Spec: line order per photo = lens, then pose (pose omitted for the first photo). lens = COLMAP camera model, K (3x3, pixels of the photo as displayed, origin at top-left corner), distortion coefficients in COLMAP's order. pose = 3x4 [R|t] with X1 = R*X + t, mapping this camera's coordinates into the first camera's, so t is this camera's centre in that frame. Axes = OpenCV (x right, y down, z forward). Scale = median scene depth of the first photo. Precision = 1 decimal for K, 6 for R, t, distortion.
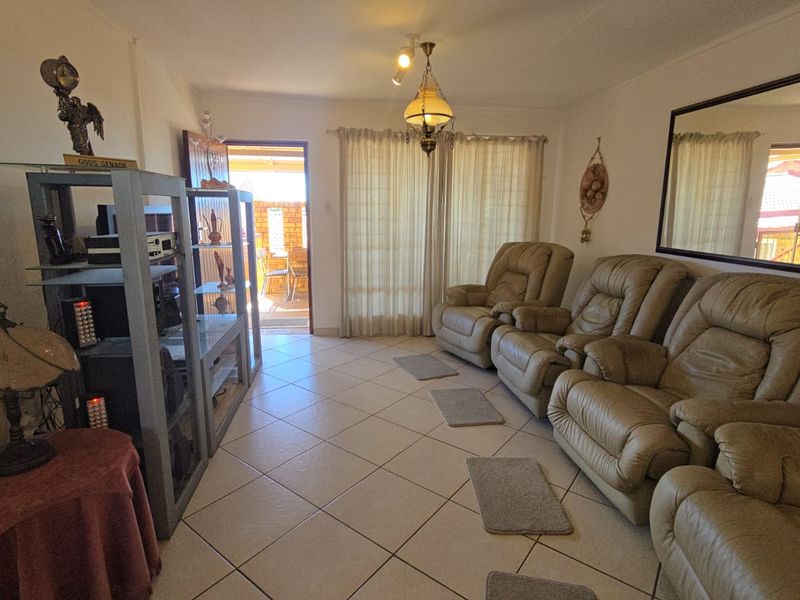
lens RADIAL K [[437.7, 0, 400.0], [0, 437.7, 300.0], [0, 0, 1]] dist [-0.000133, 0.002247]
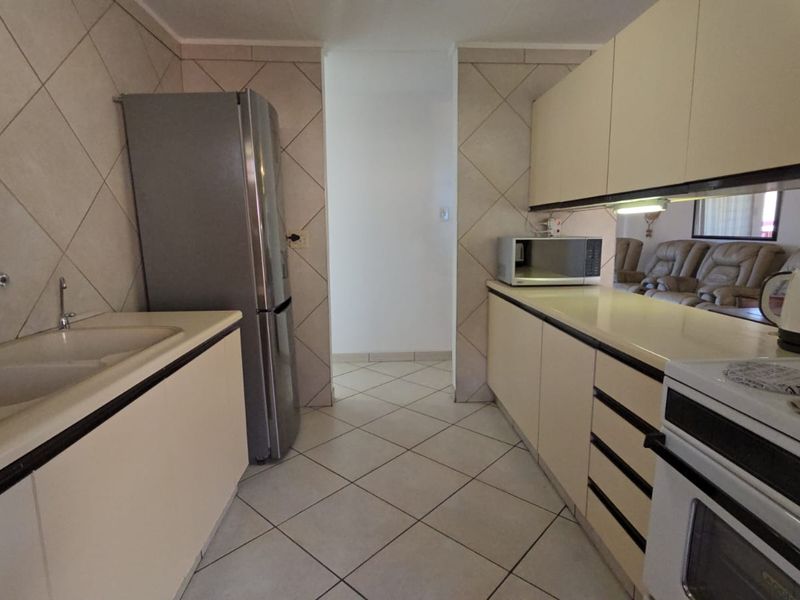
lens RADIAL K [[434.7, 0, 400.0], [0, 434.7, 300.0], [0, 0, 1]] dist [0.001055, -0.000178]
pose [[0.997226, -0.010368, -0.073705, -0.581584], [0.007317, 0.999110, -0.041546, 0.245010], [0.074070, 0.040892, 0.996414, -1.036049]]
